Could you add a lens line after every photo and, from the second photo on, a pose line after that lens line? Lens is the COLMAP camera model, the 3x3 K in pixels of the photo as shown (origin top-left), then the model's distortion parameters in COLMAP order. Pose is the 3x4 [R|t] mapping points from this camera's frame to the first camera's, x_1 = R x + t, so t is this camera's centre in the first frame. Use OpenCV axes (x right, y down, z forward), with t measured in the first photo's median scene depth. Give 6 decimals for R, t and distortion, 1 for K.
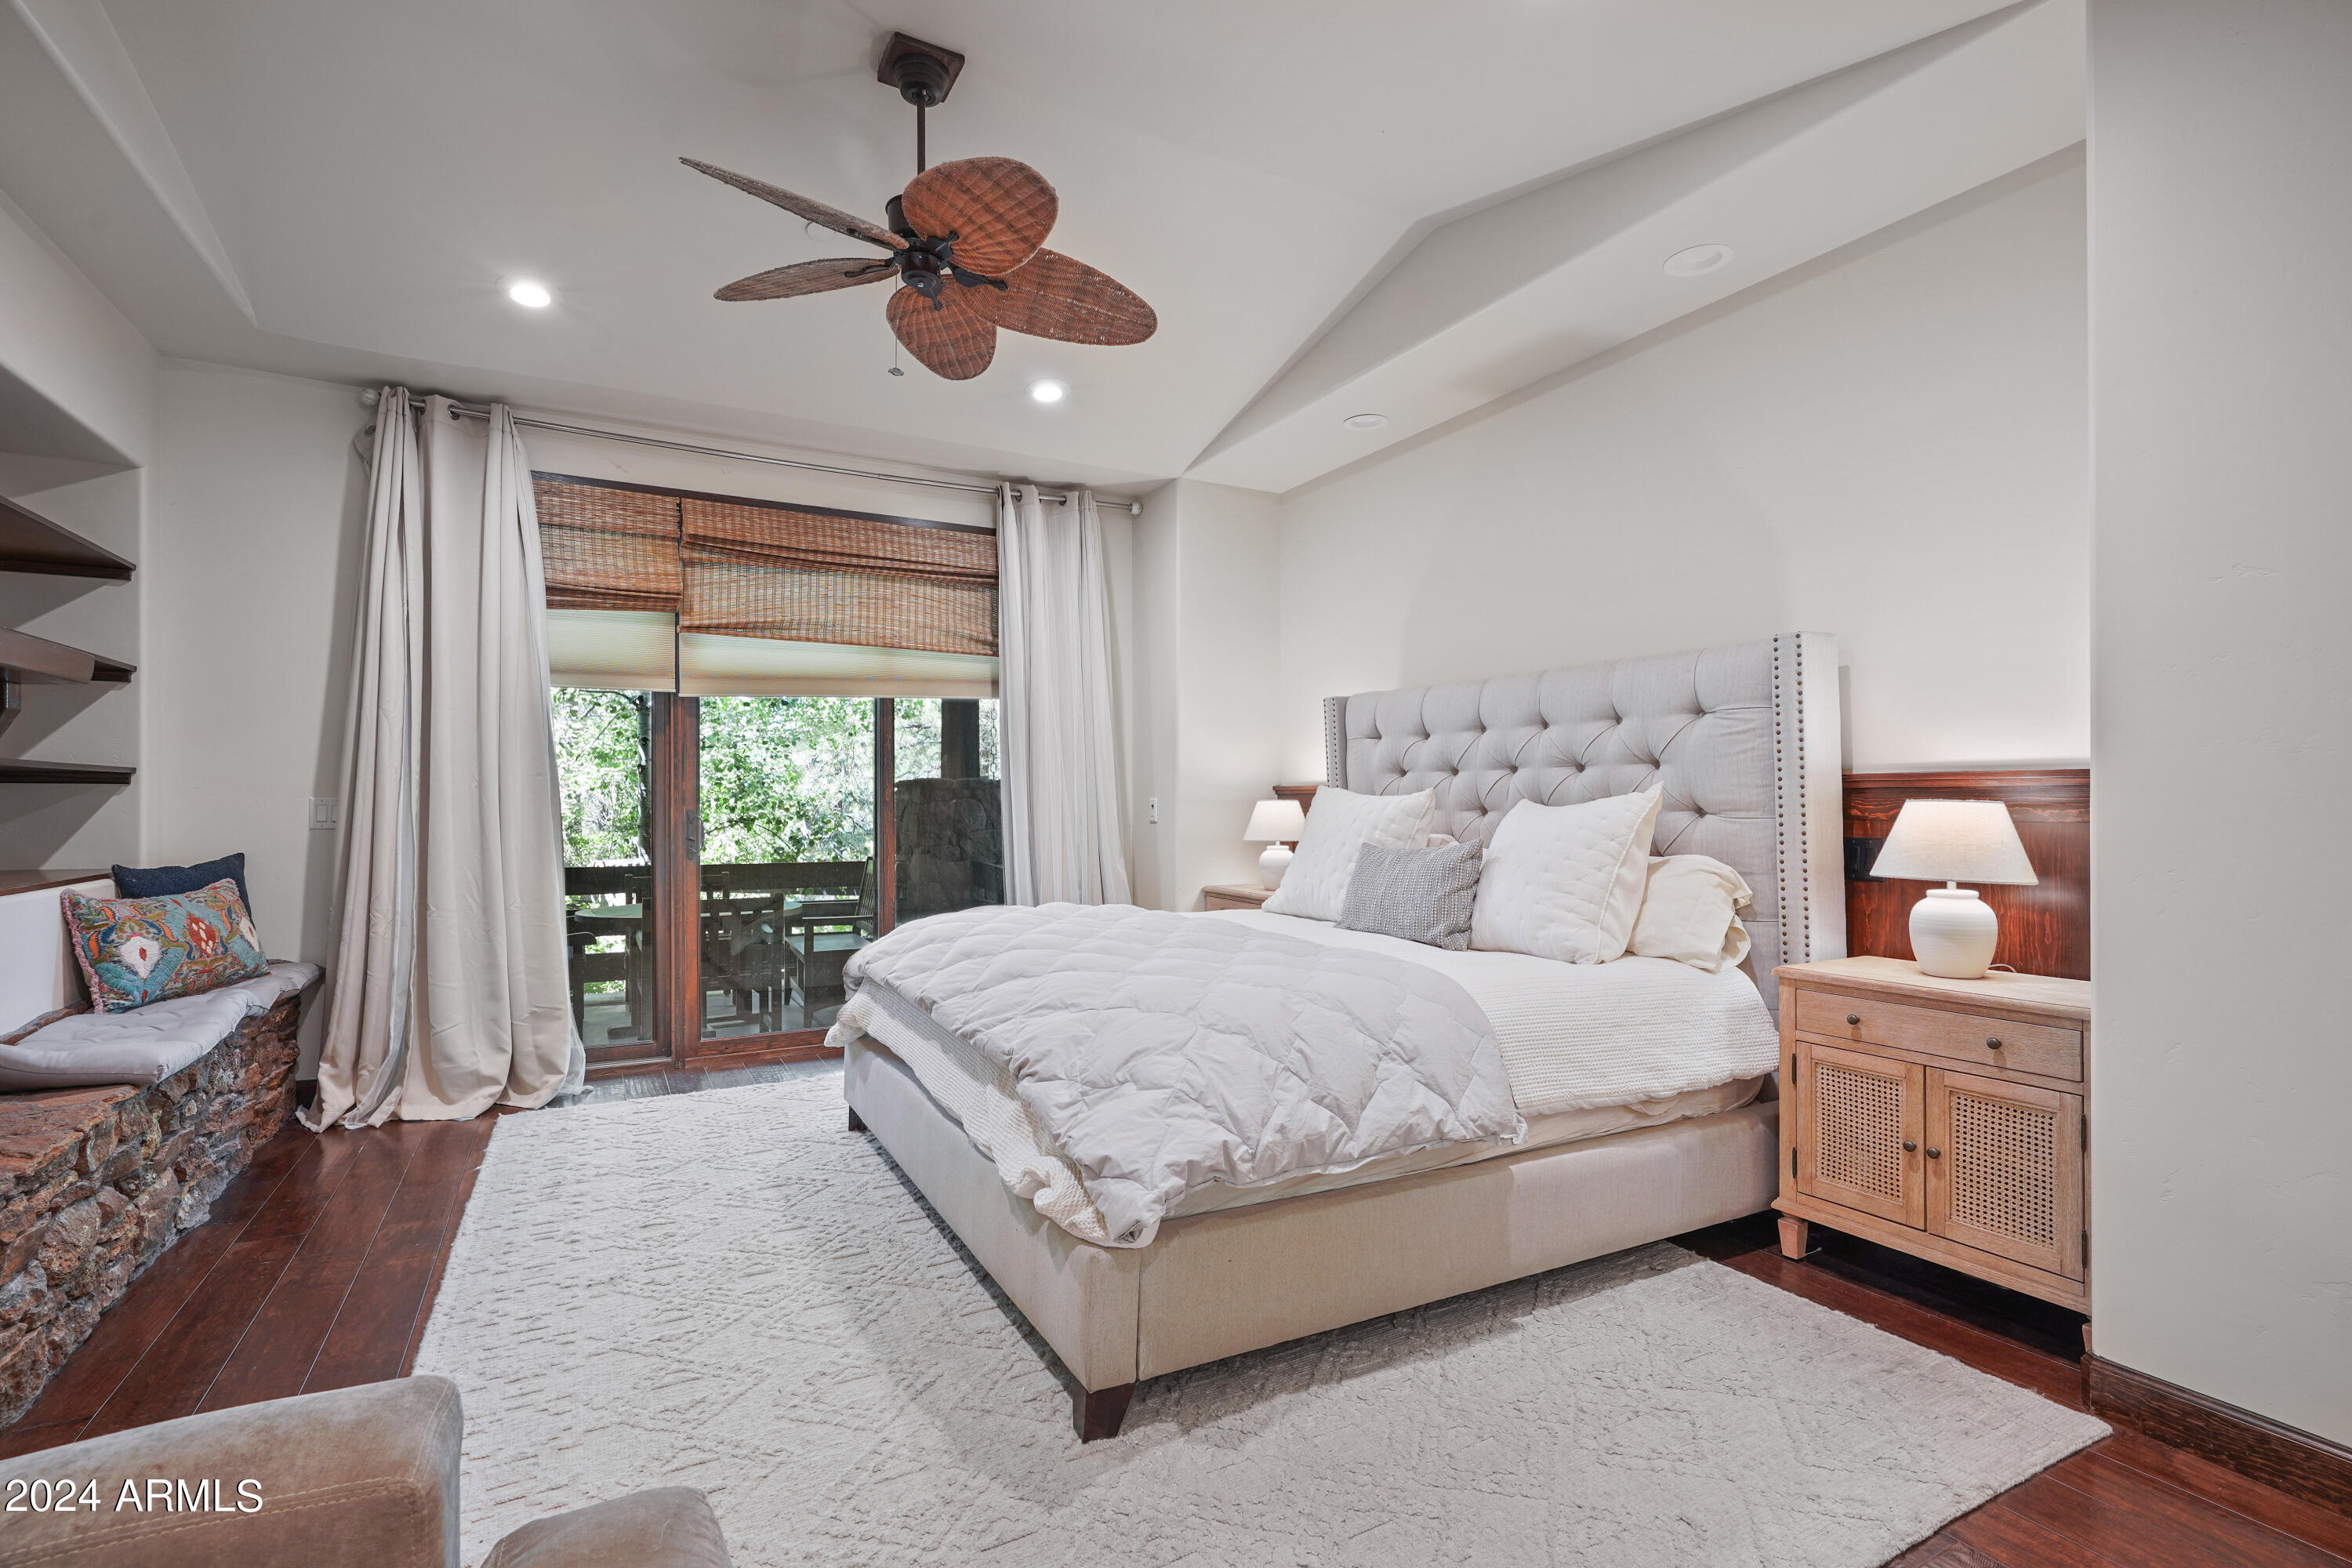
lens RADIAL K [[1095.5, 0, 1176.0], [0, 1095.5, 784.0], [0, 0, 1]] dist [-0.002665, -0.000336]
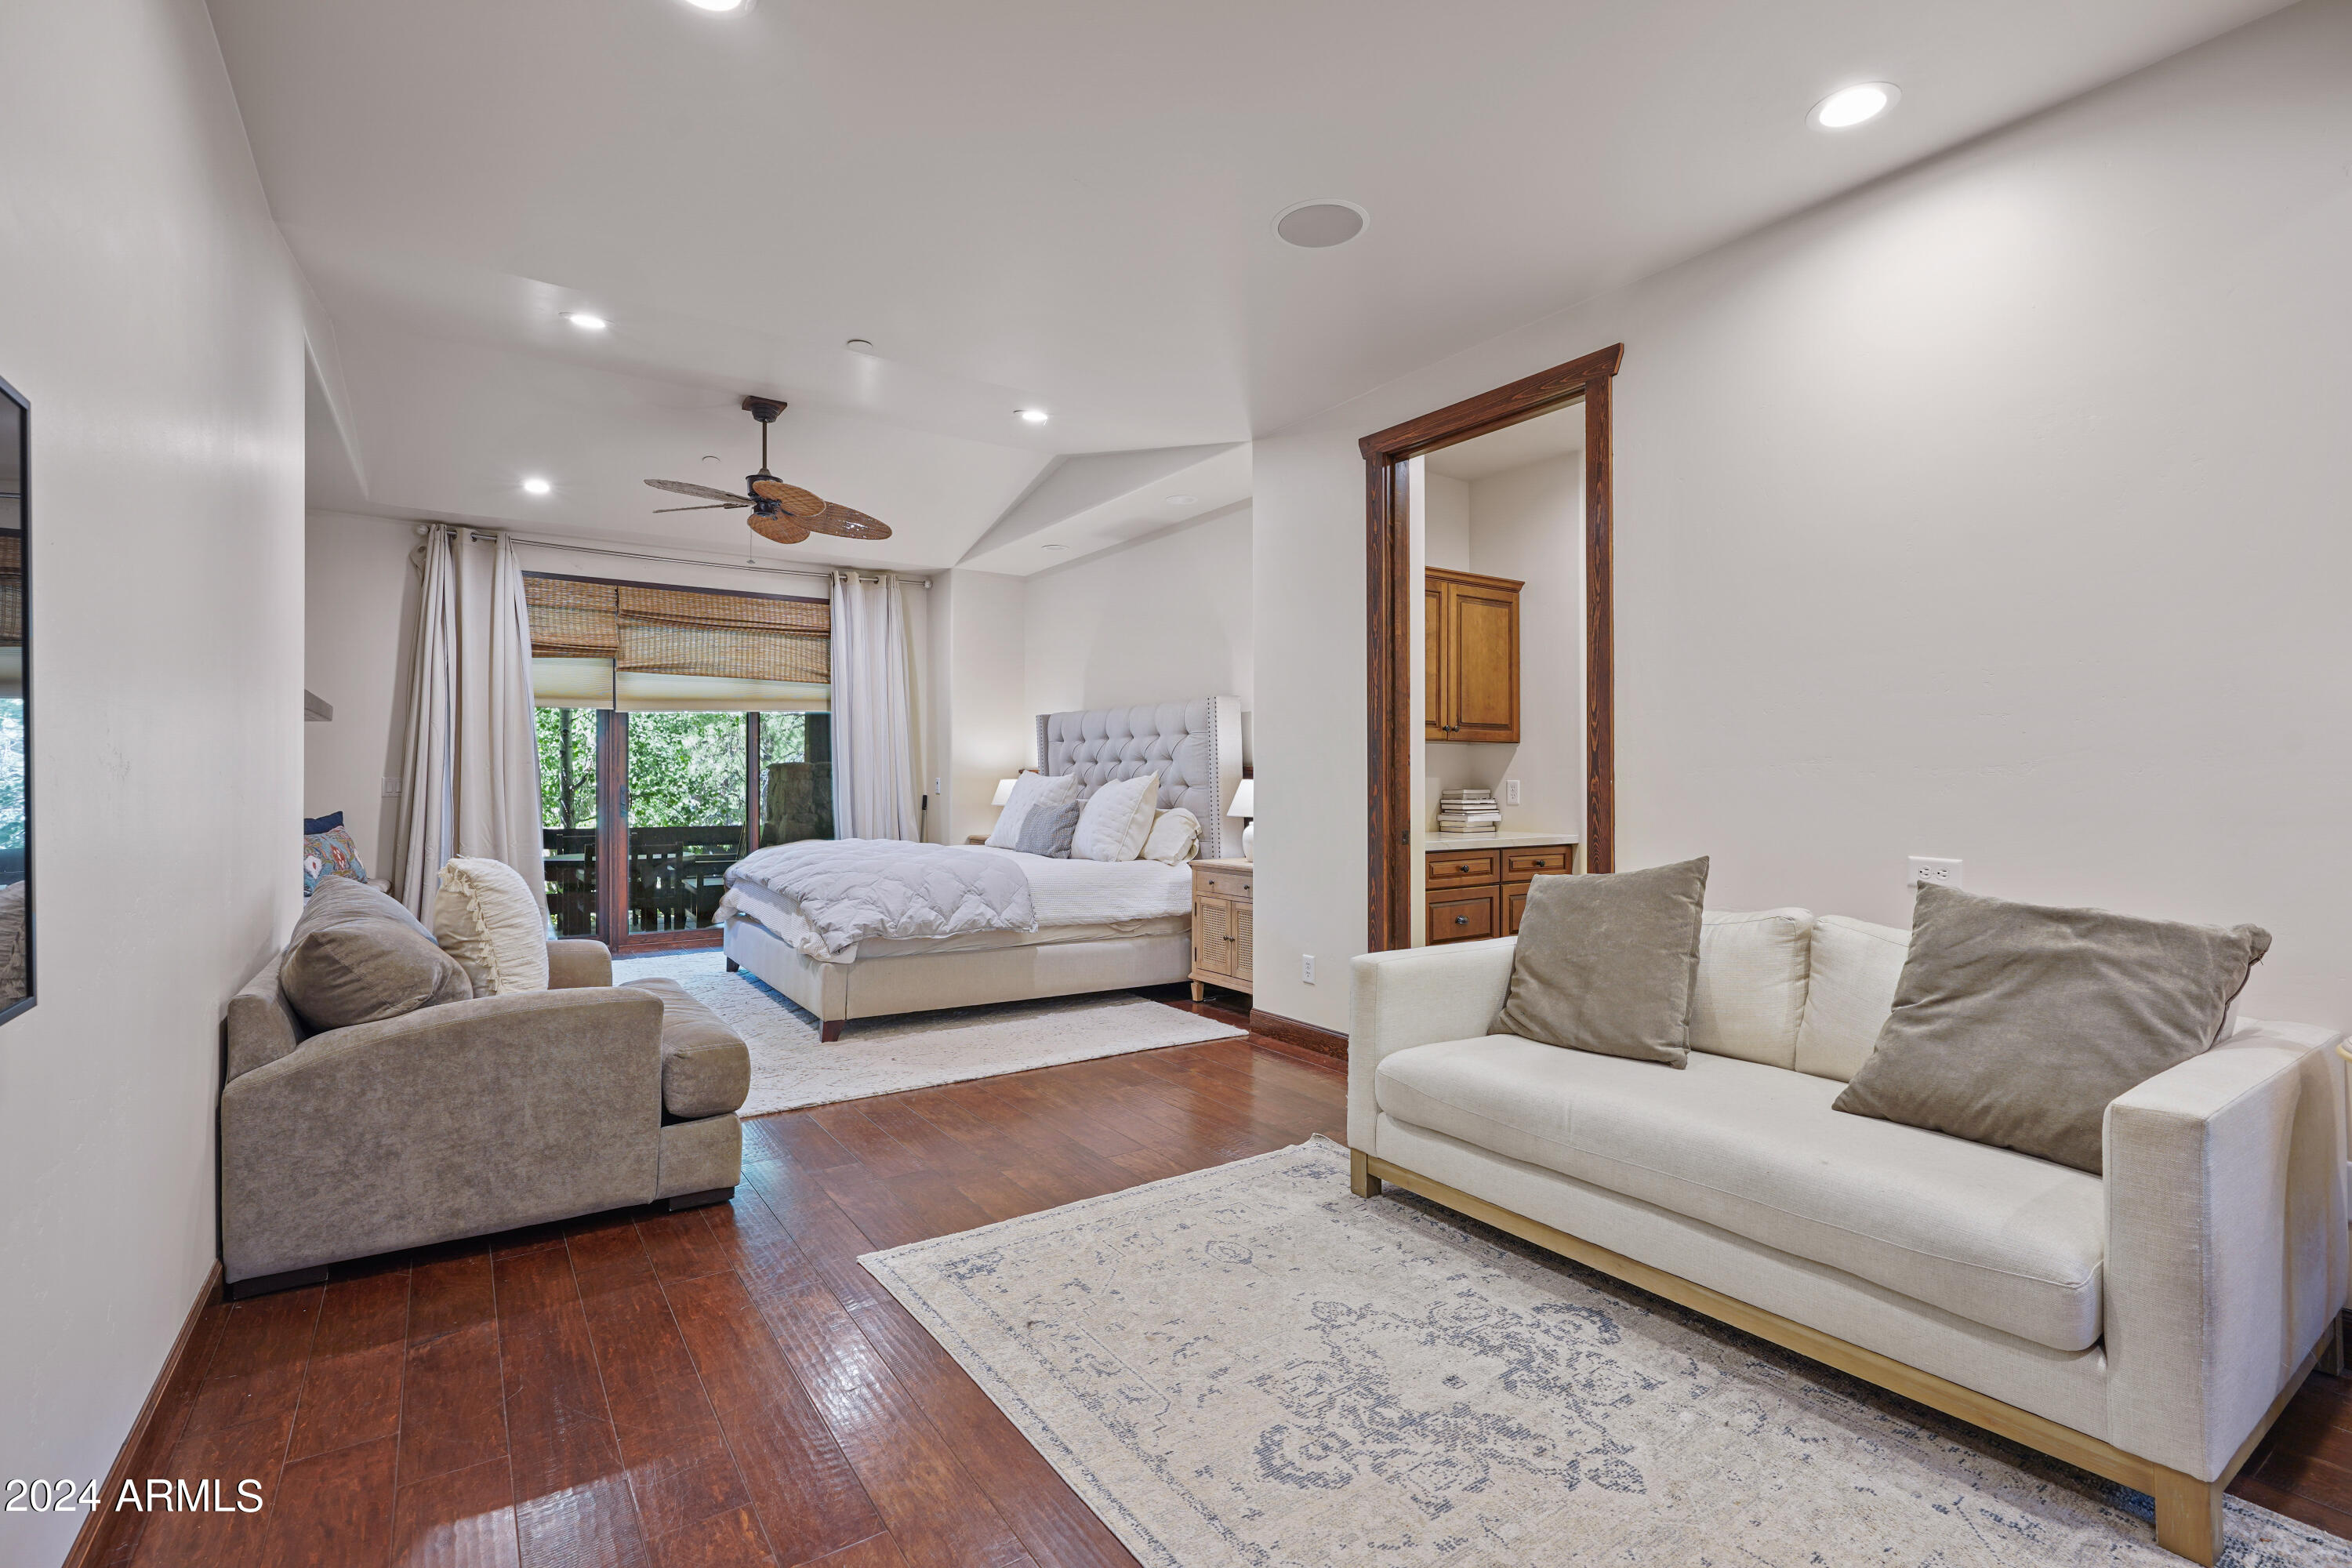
lens RADIAL K [[1083.0, 0, 1172.2], [0, 1083.0, 762.0], [0, 0, 1]] dist [-0.003207, 0.004644]
pose [[0.995711, 0.002698, 0.092474, 0.211237], [-0.002622, 0.999996, -0.000934, -0.010448], [-0.092476, 0.000688, 0.995715, -0.666032]]
